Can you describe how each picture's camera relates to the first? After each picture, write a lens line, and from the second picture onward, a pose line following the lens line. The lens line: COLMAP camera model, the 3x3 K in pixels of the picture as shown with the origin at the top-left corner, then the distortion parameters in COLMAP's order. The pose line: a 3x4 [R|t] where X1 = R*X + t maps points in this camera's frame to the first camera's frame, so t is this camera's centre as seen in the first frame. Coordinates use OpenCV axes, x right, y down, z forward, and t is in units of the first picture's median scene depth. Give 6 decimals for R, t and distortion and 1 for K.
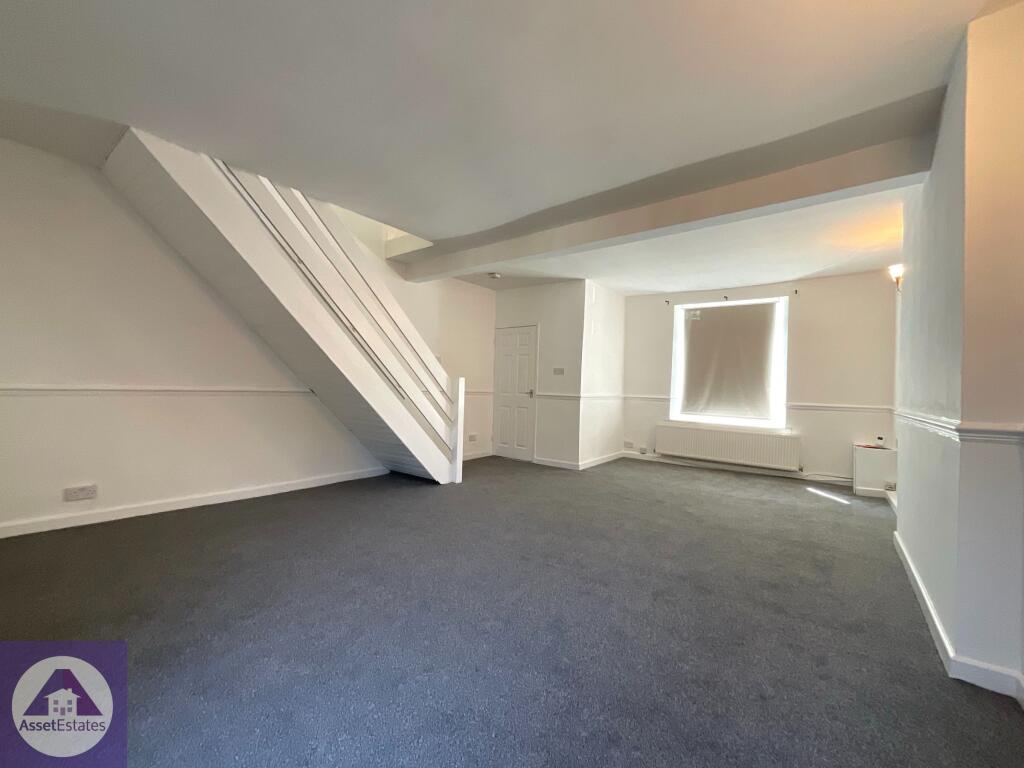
lens RADIAL K [[414.9, 0, 510.0], [0, 414.9, 383.2], [0, 0, 1]] dist [-0.002299, -0.000001]
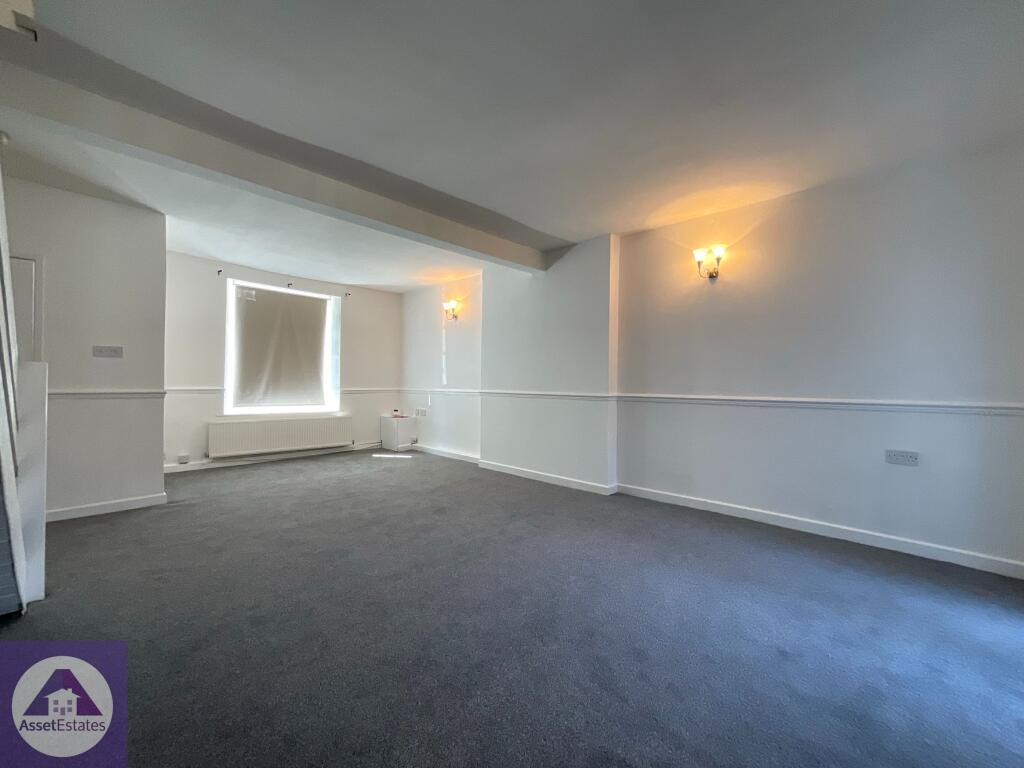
lens RADIAL K [[414.9, 0, 510.0], [0, 414.9, 383.1], [0, 0, 1]] dist [-0.002299, -0.000001]
pose [[0.118238, -0.027787, 0.992596, -0.416199], [-0.013775, 0.999466, 0.029621, -0.009222], [-0.992890, -0.017175, 0.117792, 0.370071]]
